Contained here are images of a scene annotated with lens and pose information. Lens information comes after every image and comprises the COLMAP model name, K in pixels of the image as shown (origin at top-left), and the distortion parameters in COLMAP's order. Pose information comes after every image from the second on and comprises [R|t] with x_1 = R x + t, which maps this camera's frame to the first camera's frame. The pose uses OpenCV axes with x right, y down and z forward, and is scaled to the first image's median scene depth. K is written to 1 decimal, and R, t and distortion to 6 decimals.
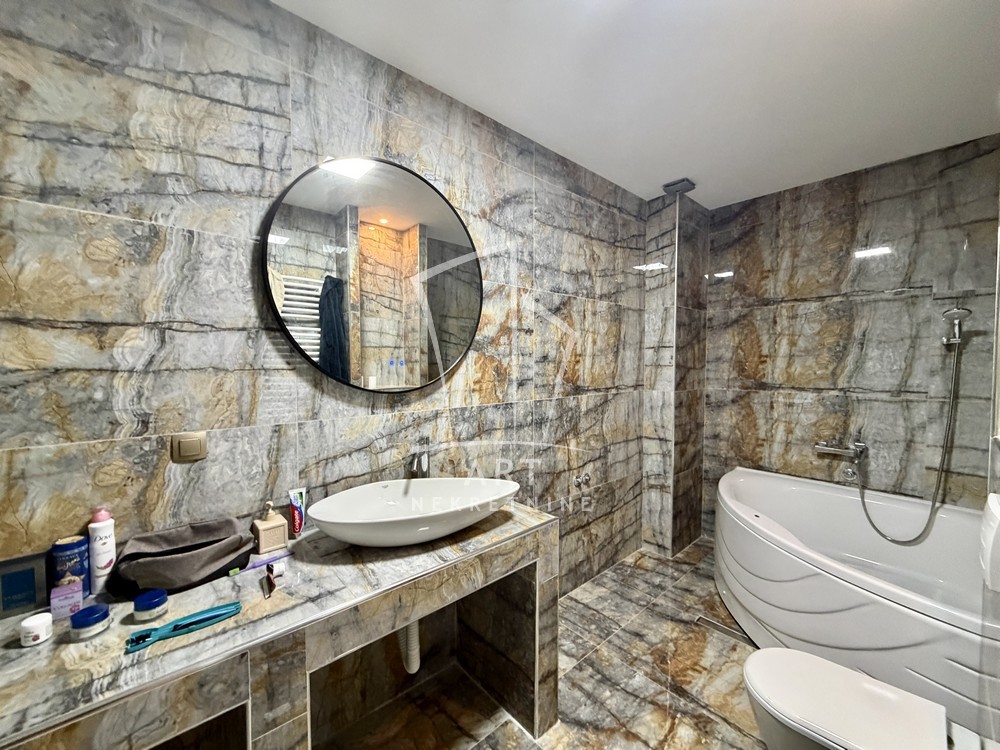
lens RADIAL K [[399.6, 0, 495.8], [0, 399.6, 373.7], [0, 0, 1]] dist [-0.002197, 0.000141]
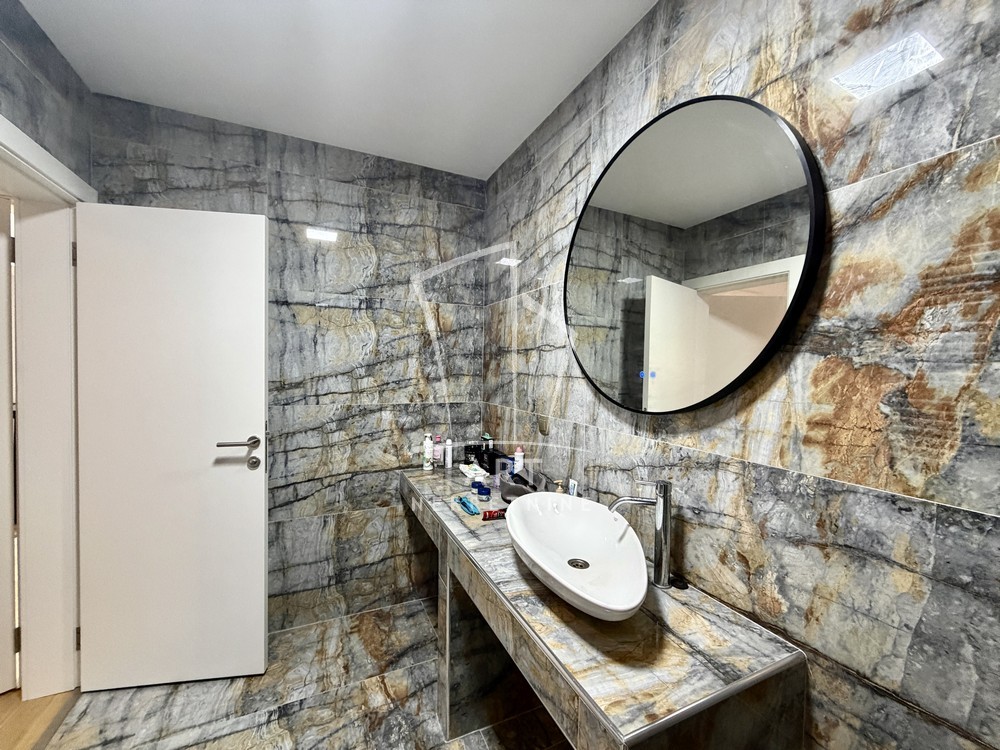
lens RADIAL K [[399.6, 0, 496.2], [0, 399.6, 374.1], [0, 0, 1]] dist [-0.002197, 0.000141]
pose [[-0.291770, 0.011306, -0.956422, 0.564558], [-0.046791, 0.998564, 0.026079, -0.033870], [0.955343, 0.052361, -0.290822, 0.917965]]
